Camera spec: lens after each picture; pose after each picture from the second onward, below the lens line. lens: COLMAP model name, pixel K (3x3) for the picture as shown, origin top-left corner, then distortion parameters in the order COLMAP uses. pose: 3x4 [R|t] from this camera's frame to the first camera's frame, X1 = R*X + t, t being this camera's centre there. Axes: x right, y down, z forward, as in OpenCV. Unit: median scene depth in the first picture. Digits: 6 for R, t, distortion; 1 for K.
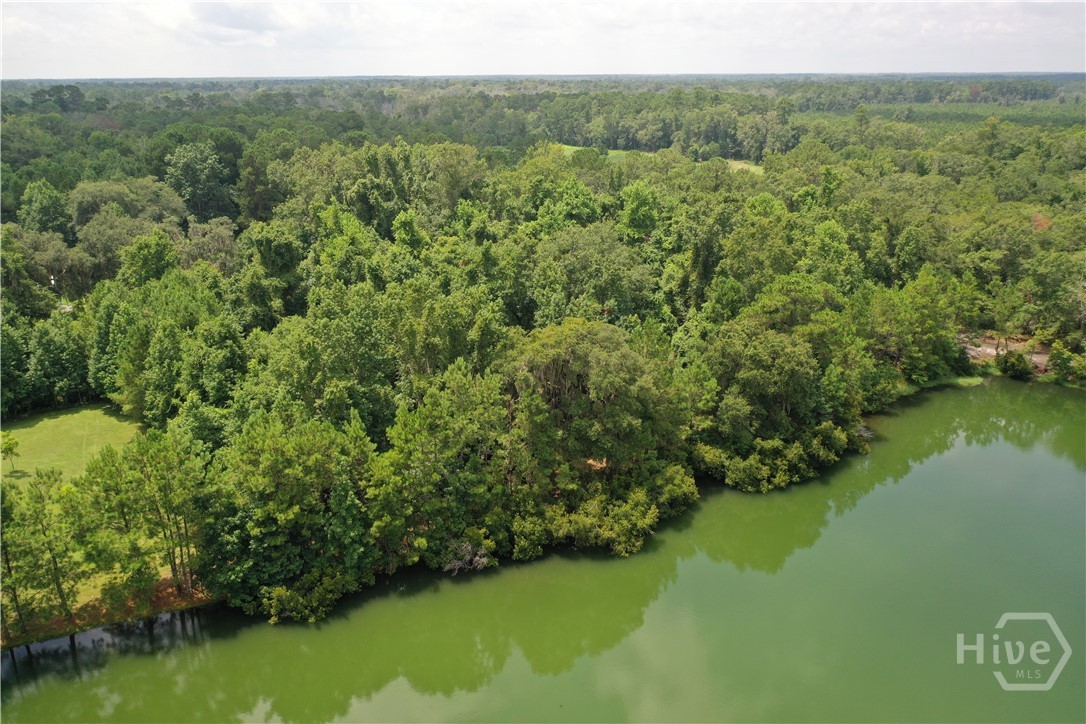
lens RADIAL K [[846.3, 0, 543.1], [0, 846.3, 360.1], [0, 0, 1]] dist [-0.006889, -0.005446]
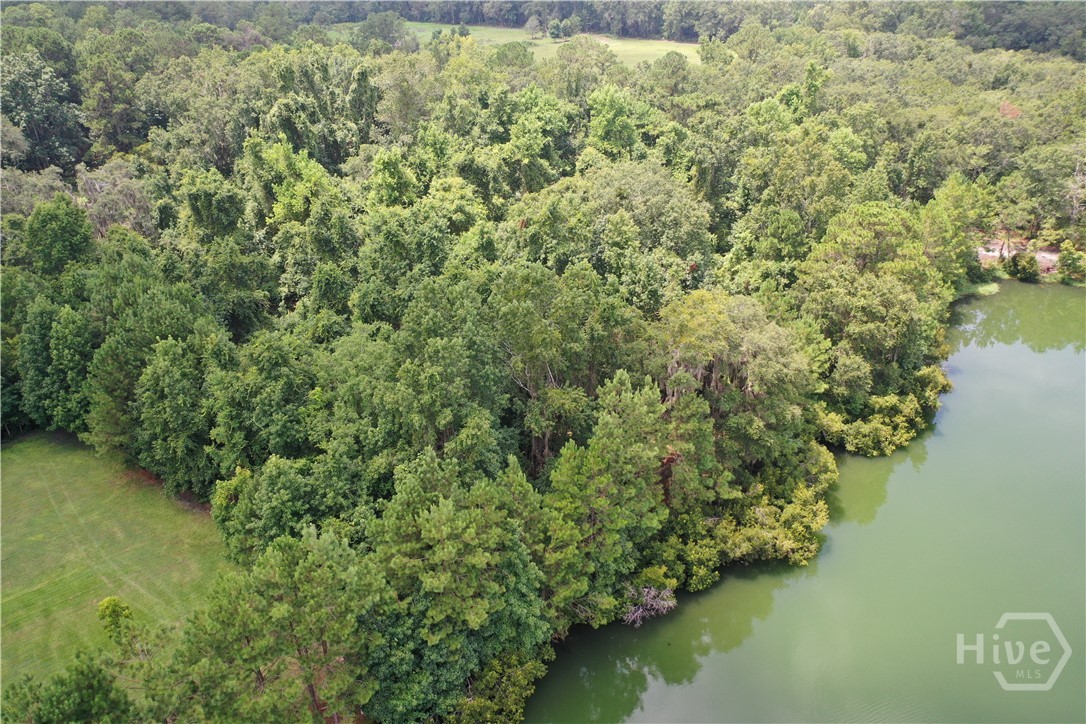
lens RADIAL K [[846.3, 0, 542.3], [0, 846.3, 354.6], [0, 0, 1]] dist [-0.006889, -0.005446]
pose [[0.972331, -0.114102, 0.203844, -0.275355], [0.084212, 0.985133, 0.149740, -0.118887], [-0.217899, -0.128431, 0.967484, 0.196902]]
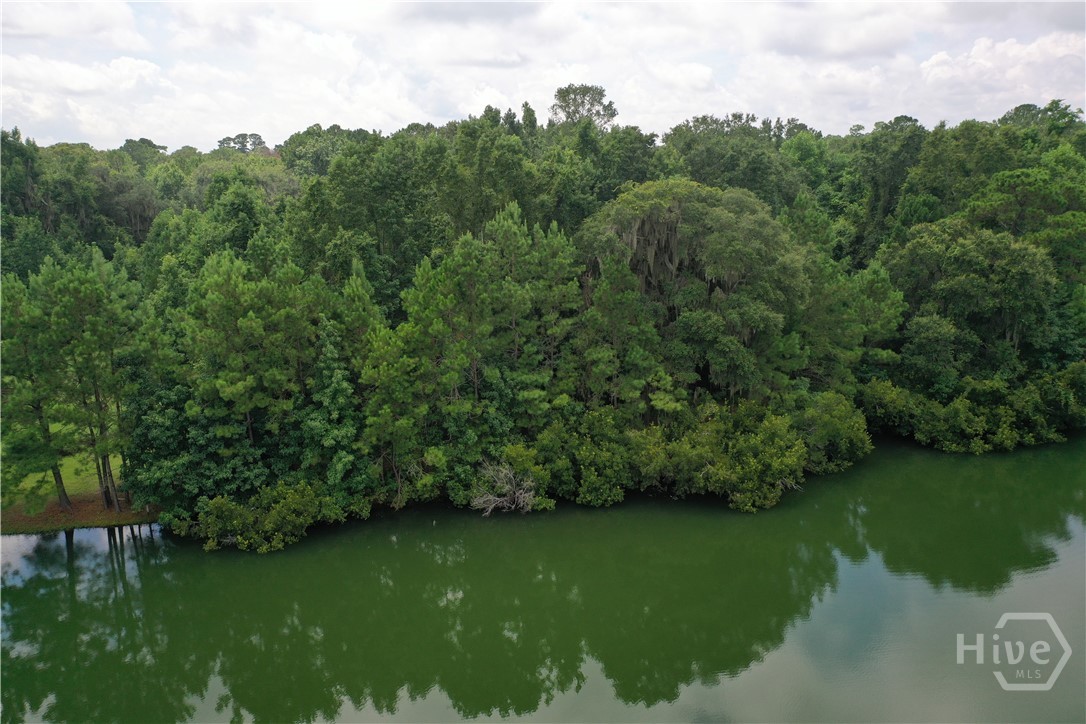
lens RADIAL K [[846.3, 0, 542.0], [0, 846.3, 359.1], [0, 0, 1]] dist [-0.006889, -0.005446]
pose [[0.980212, 0.030315, -0.195618, 0.053677], [-0.048400, 0.994914, -0.088340, 0.153269], [0.191945, 0.096060, 0.976693, 0.277301]]
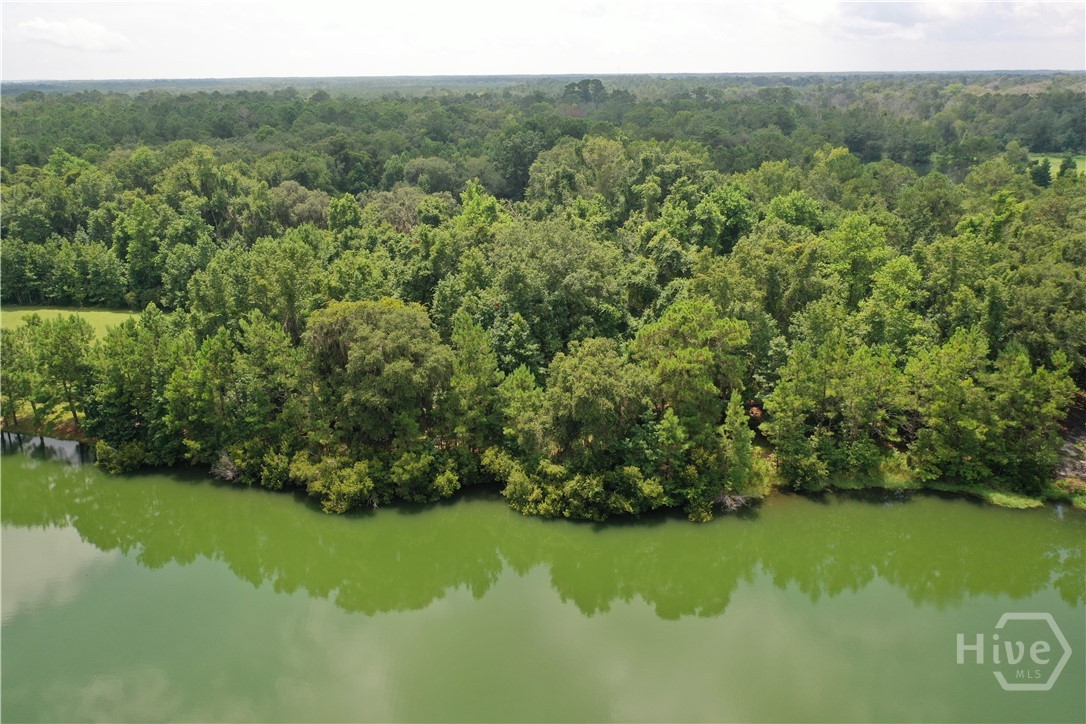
lens RADIAL K [[846.3, 0, 539.7], [0, 846.3, 359.7], [0, 0, 1]] dist [-0.006889, -0.005446]
pose [[0.768495, 0.203575, -0.606608, 0.794251], [-0.199968, 0.976964, 0.074530, -0.085115], [0.607806, 0.064026, 0.791500, 0.240390]]
